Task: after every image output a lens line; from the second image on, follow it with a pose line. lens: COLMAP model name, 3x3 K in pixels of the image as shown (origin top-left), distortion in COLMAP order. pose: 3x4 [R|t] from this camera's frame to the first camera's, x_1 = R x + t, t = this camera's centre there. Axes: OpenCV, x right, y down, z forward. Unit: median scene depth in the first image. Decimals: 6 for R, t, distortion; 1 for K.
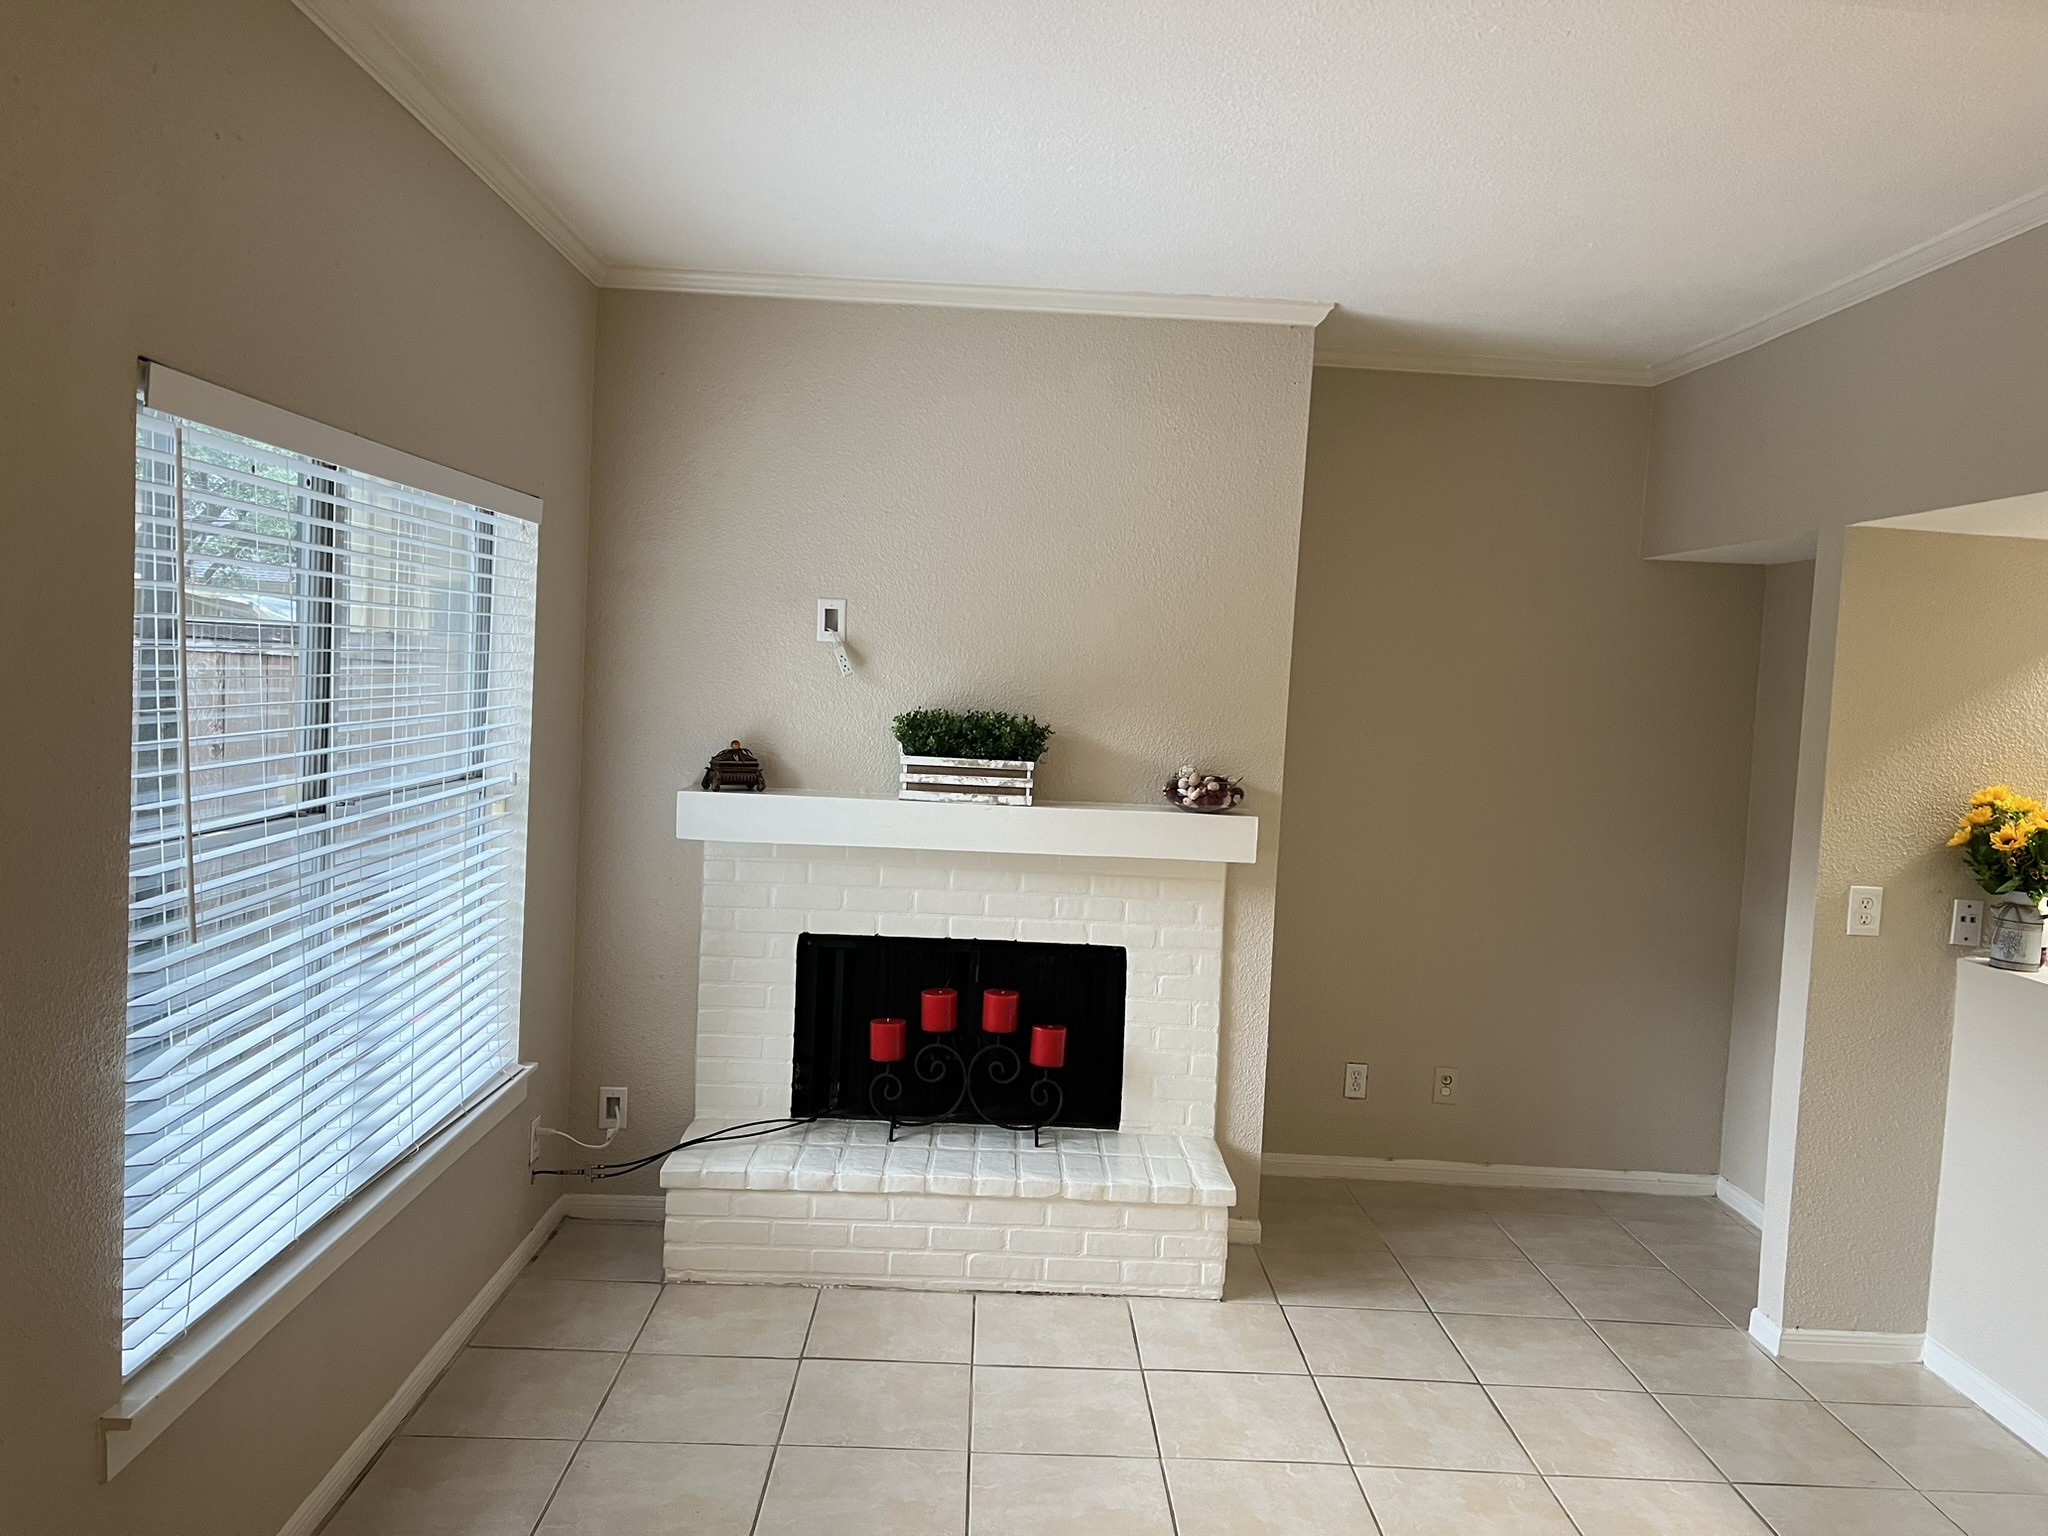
lens RADIAL K [[1520.4, 0, 1024.0], [0, 1520.4, 768.0], [0, 0, 1]] dist [0.063151, -0.060363]
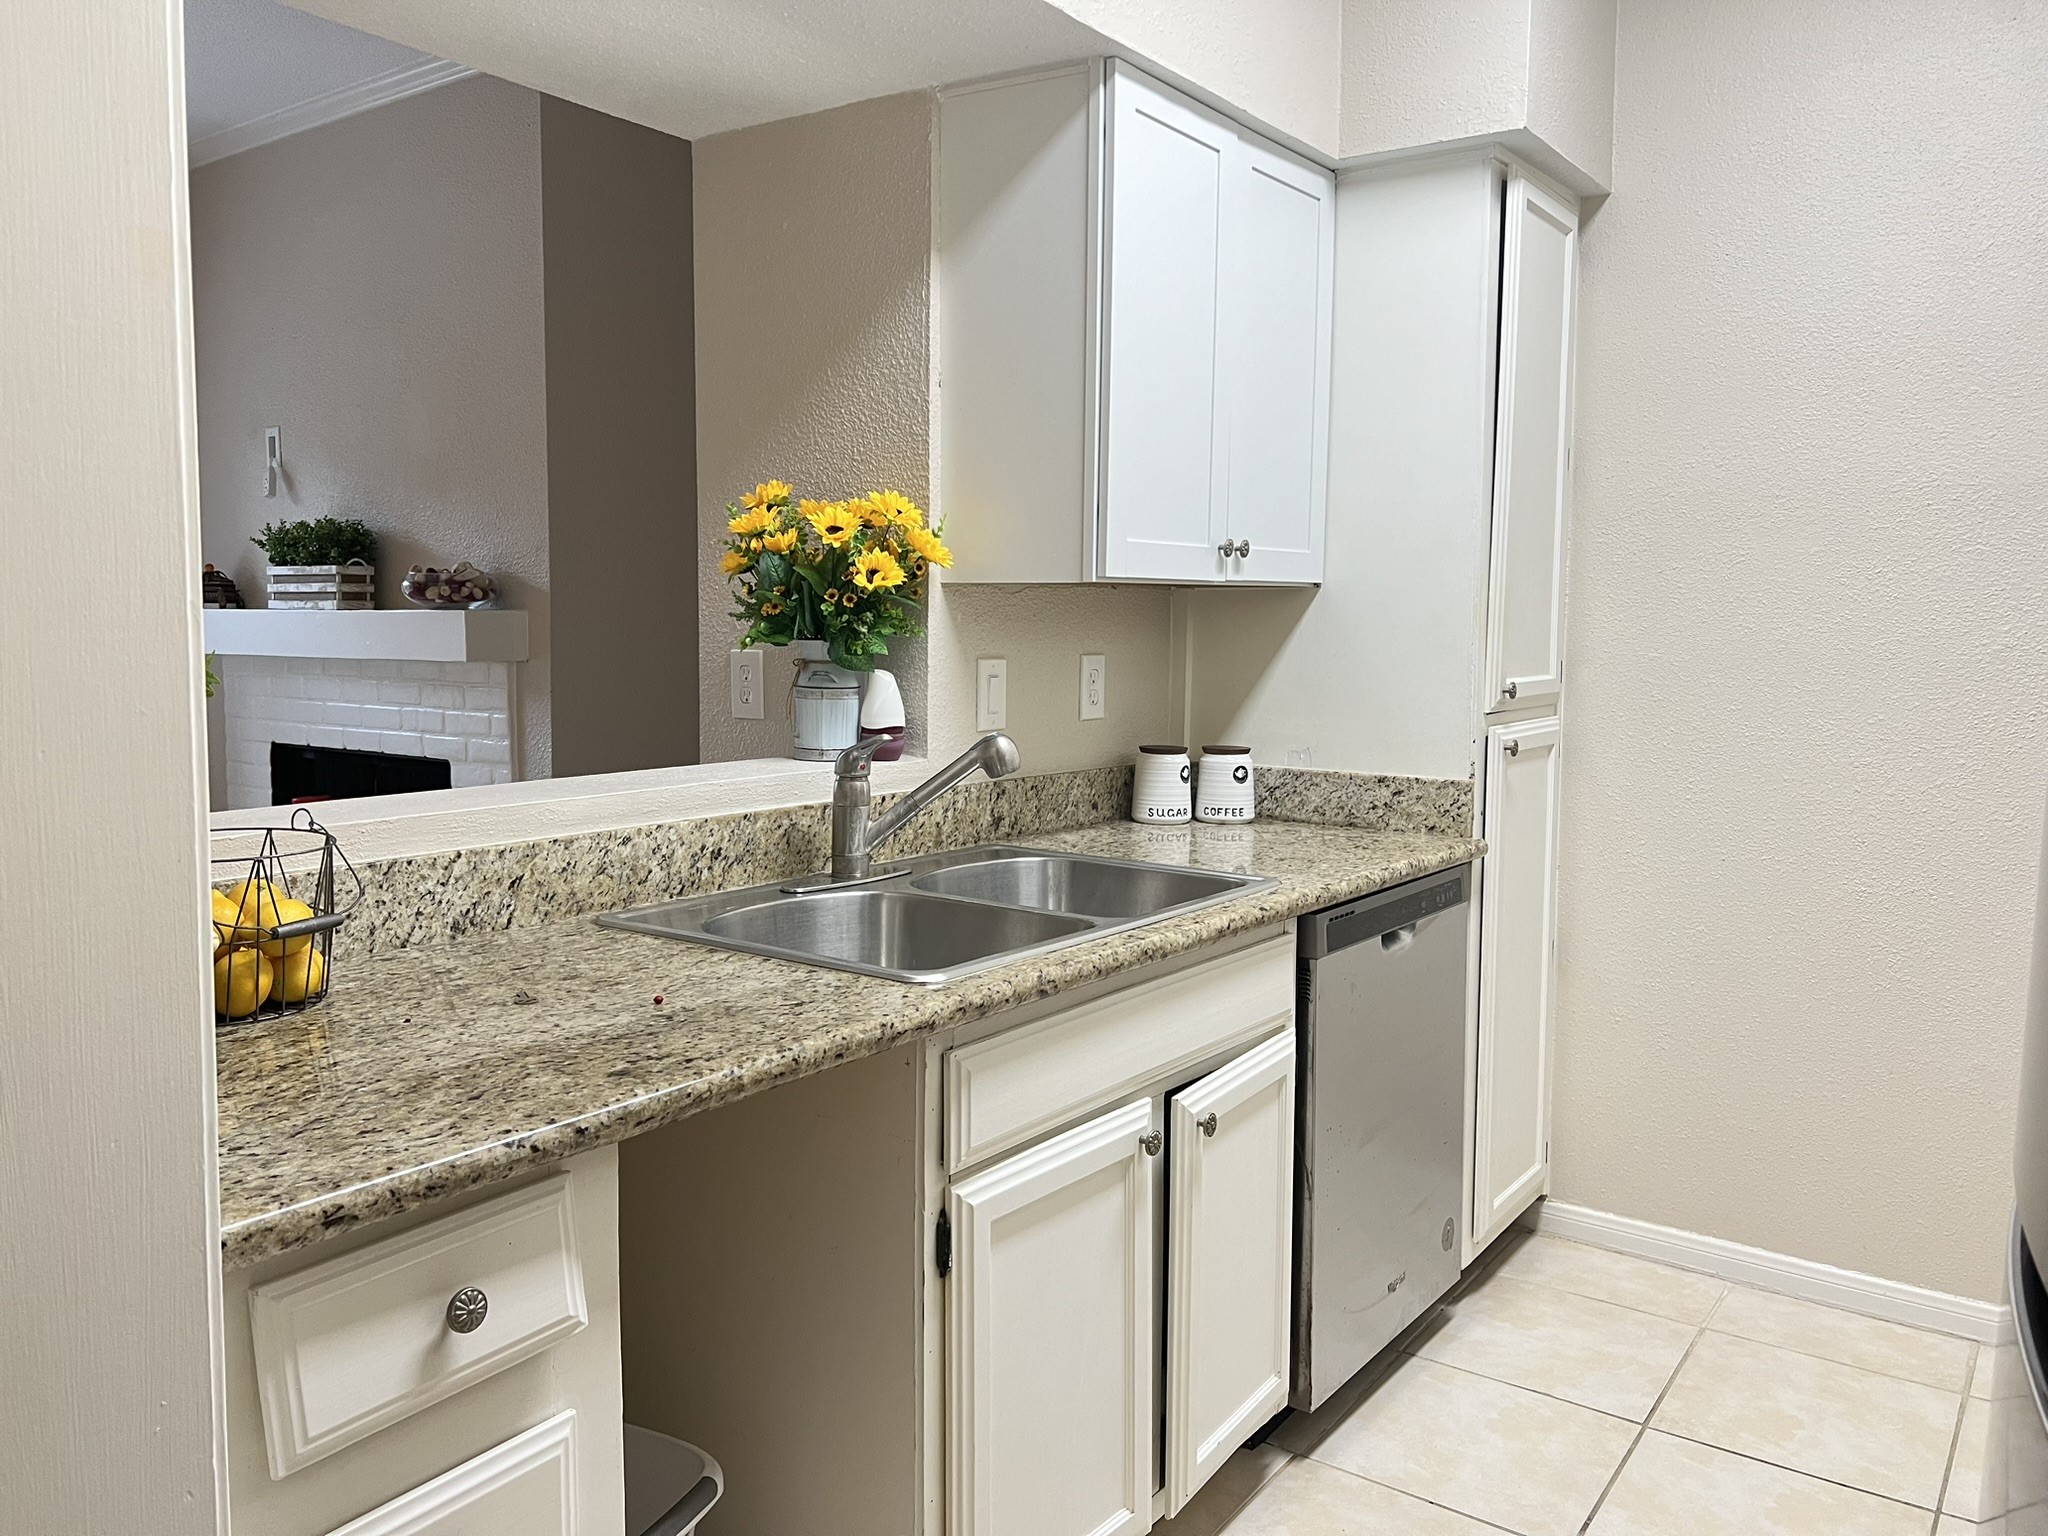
lens RADIAL K [[1570.7, 0, 1024.0], [0, 1570.7, 768.0], [0, 0, 1]] dist [0.052250, -0.056878]
pose [[0.782324, 0.015970, -0.622667, 1.007259], [-0.011872, 0.999872, 0.010729, 0.112354], [0.622759, -0.001001, 0.782413, 0.468458]]
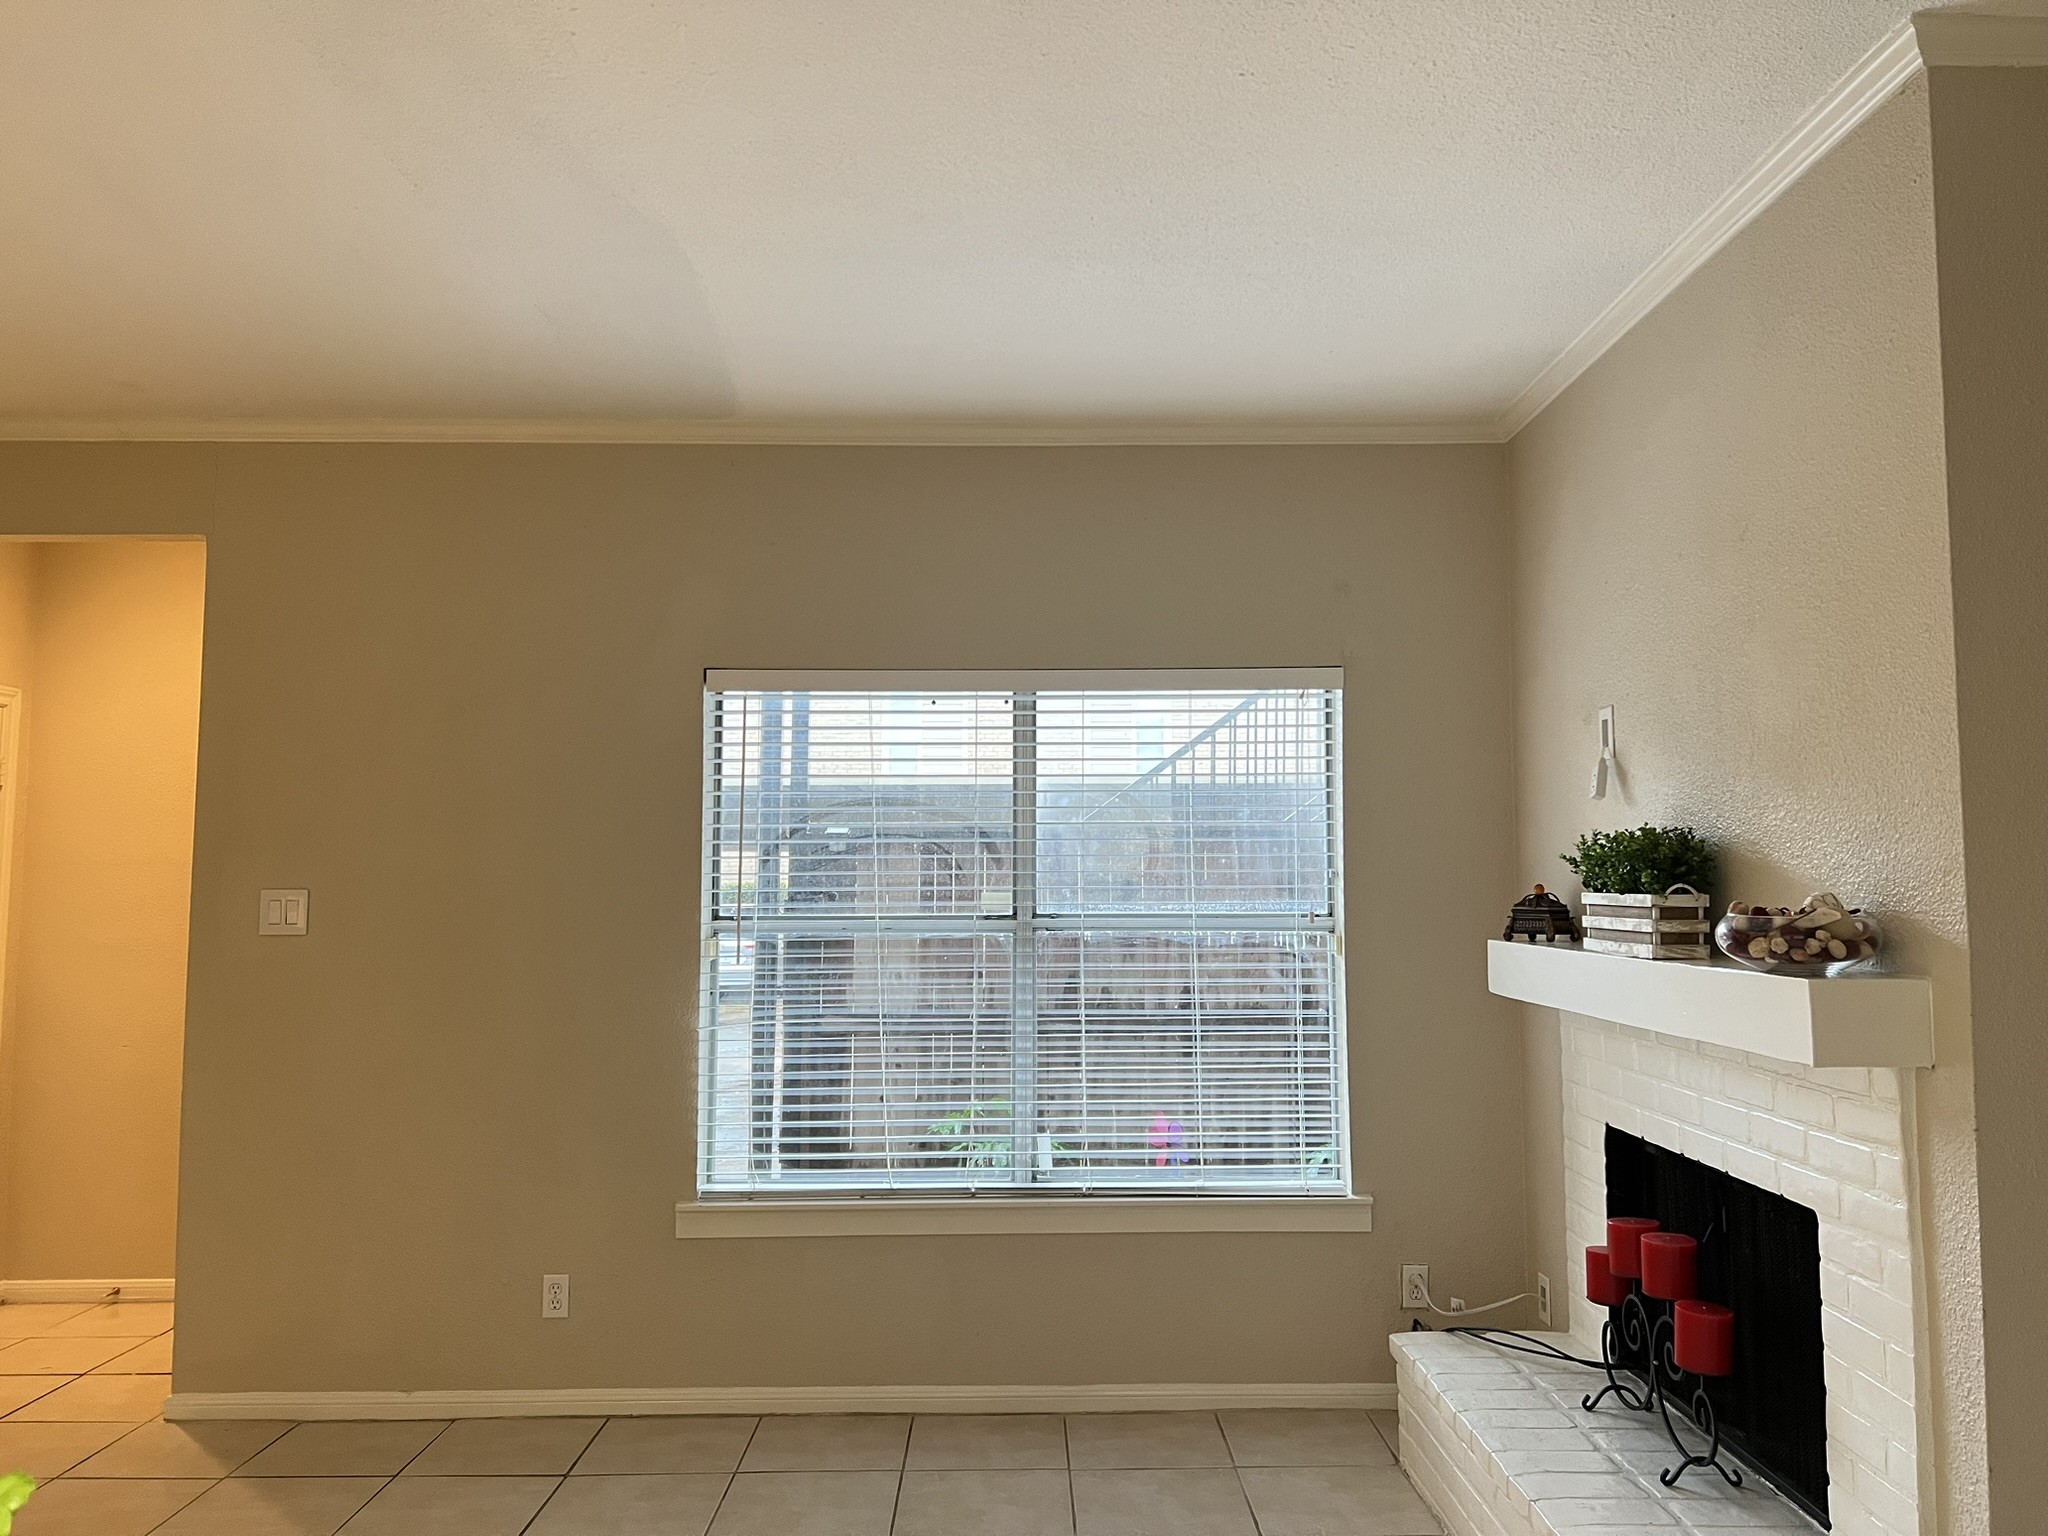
lens RADIAL K [[1548.3, 0, 1045.9], [0, 1548.3, 754.4], [0, 0, 1]] dist [0.063745, -0.061475]
pose [[-0.009690, -0.128422, -0.991672, 0.724826], [-0.060838, 0.989957, -0.127605, 0.040476], [0.998101, 0.059095, -0.017405, 0.732419]]
